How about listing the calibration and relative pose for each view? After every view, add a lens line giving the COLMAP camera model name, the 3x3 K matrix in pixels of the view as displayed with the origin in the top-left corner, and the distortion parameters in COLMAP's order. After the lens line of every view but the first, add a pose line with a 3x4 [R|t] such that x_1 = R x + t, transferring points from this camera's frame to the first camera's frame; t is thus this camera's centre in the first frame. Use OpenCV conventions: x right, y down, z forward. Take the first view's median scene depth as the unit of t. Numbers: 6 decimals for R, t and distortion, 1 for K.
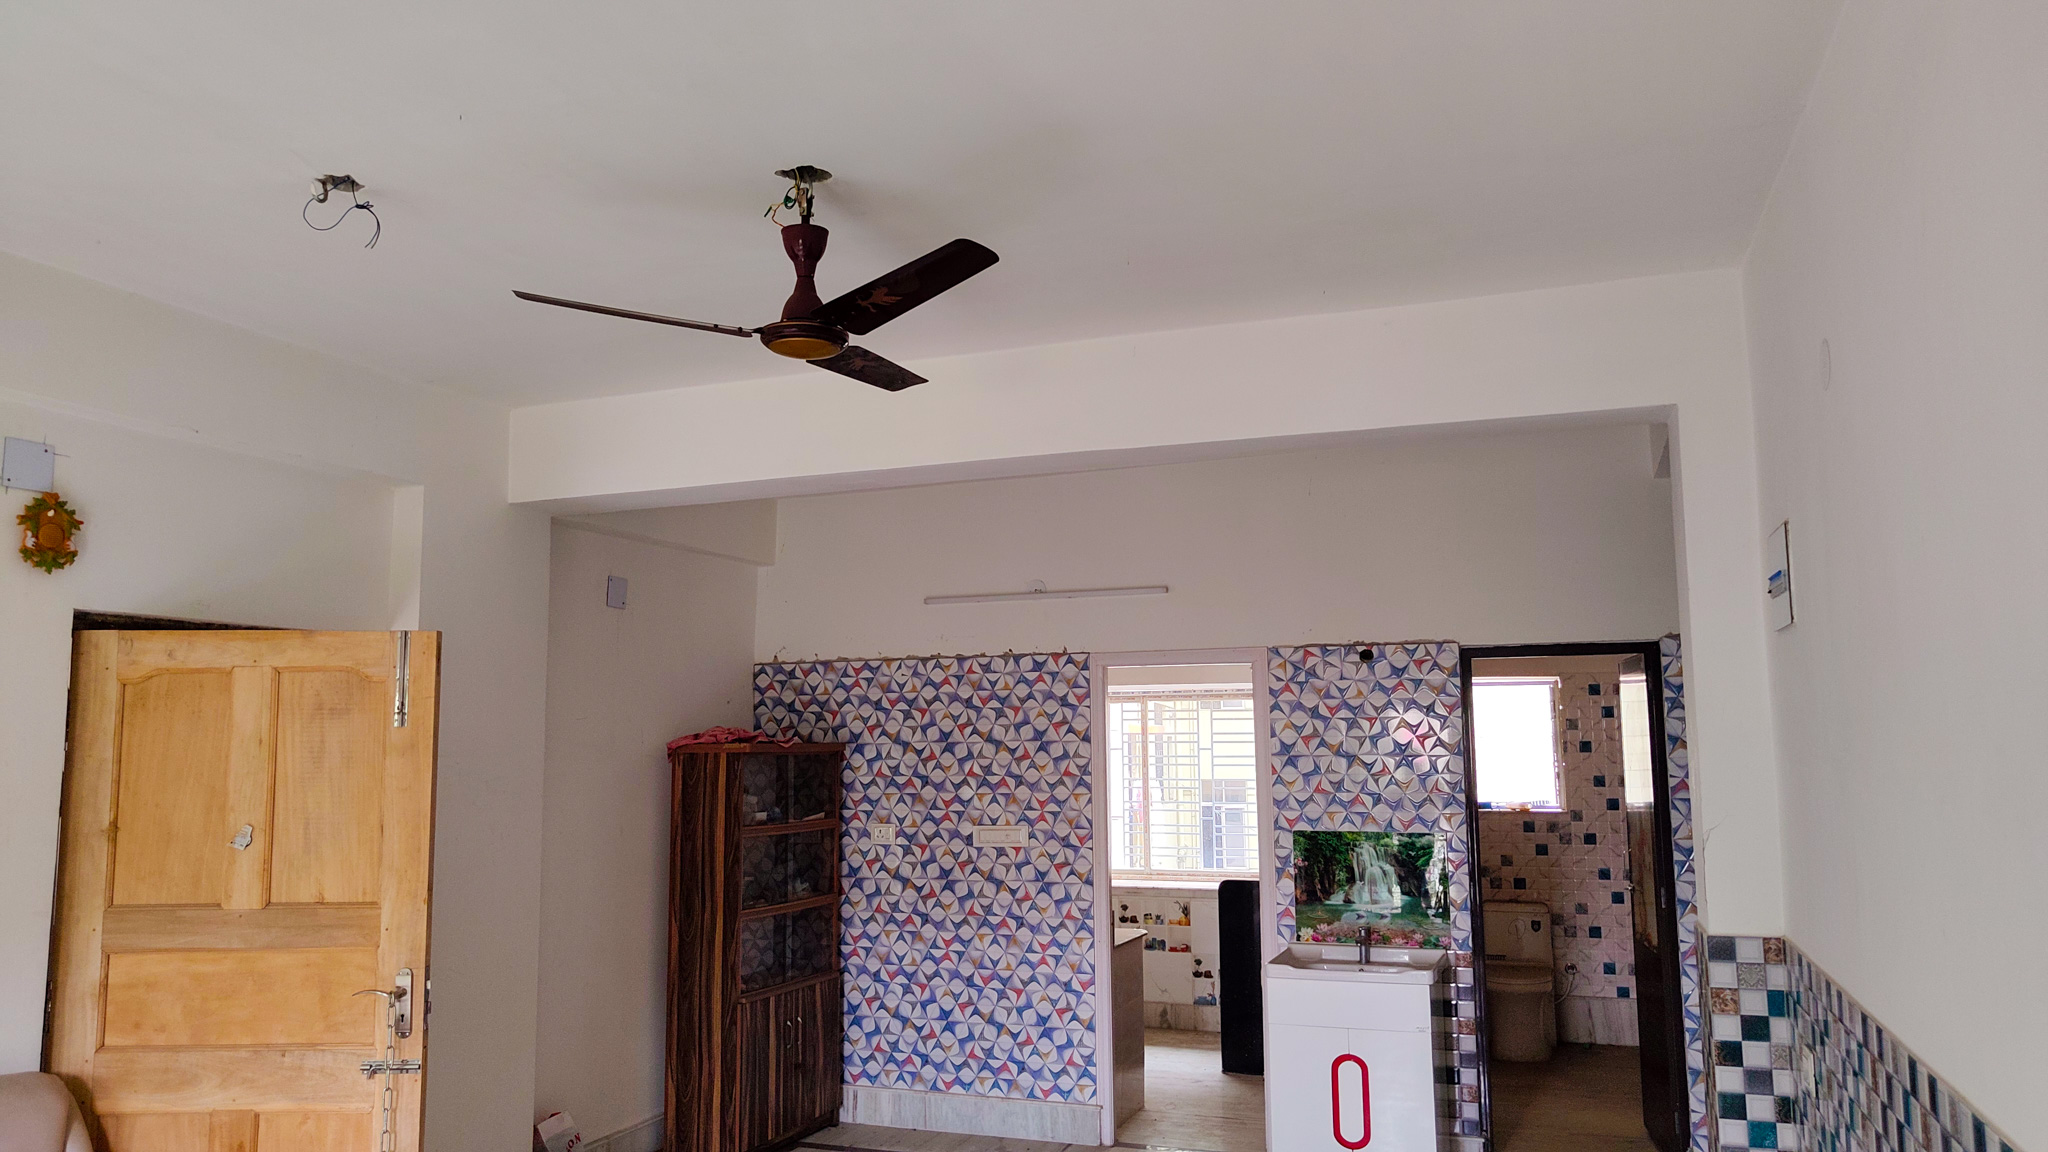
lens RADIAL K [[1476.9, 0, 967.3], [0, 1476.9, 573.8], [0, 0, 1]] dist [0.029432, -0.015231]
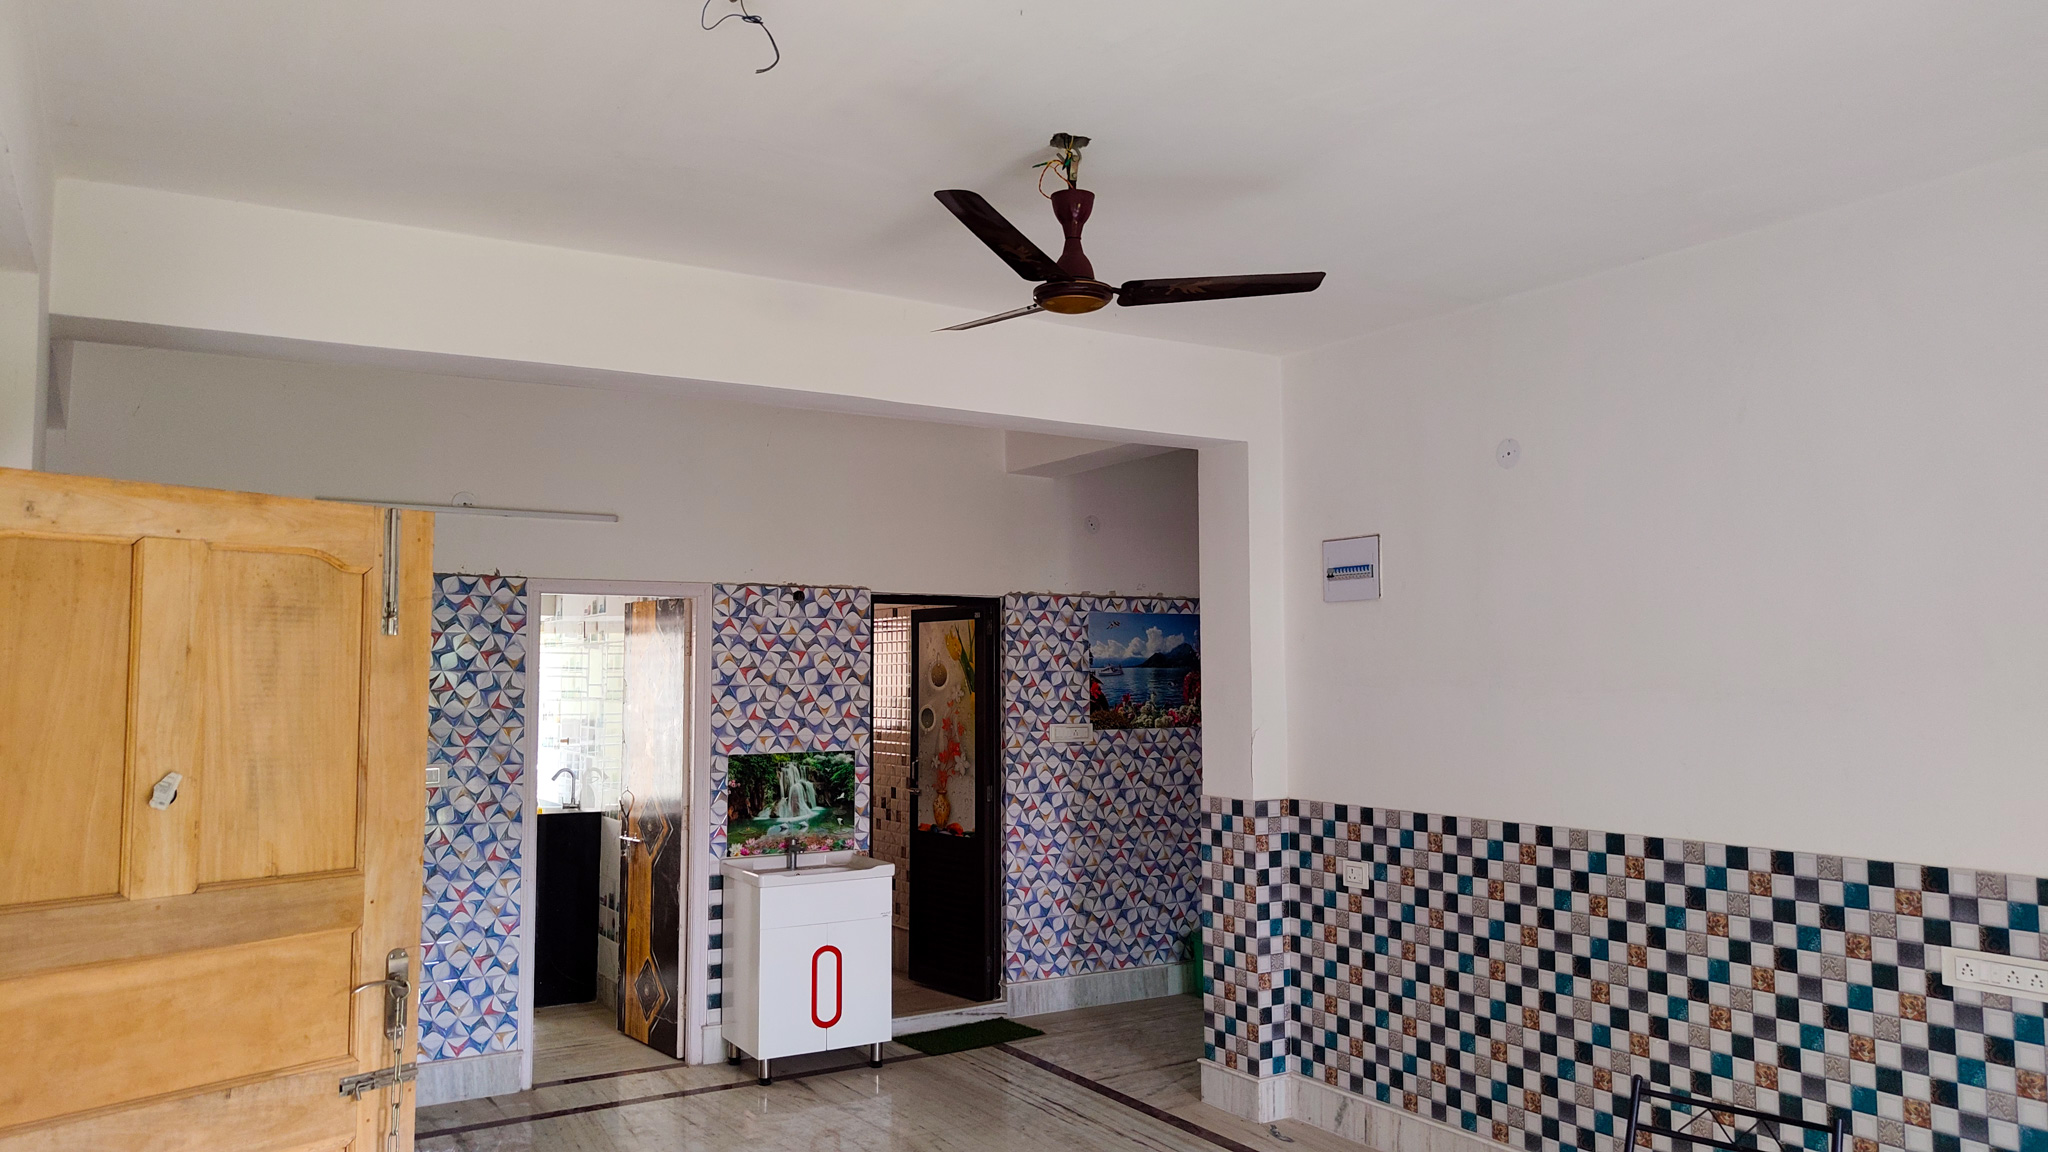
lens RADIAL K [[1476.9, 0, 984.5], [0, 1476.9, 569.3], [0, 0, 1]] dist [0.029432, -0.015231]
pose [[0.622508, 0.069648, 0.779508, -0.533181], [-0.101461, 0.994809, -0.007859, 0.029838], [-0.776009, -0.074197, 0.626343, 0.198545]]
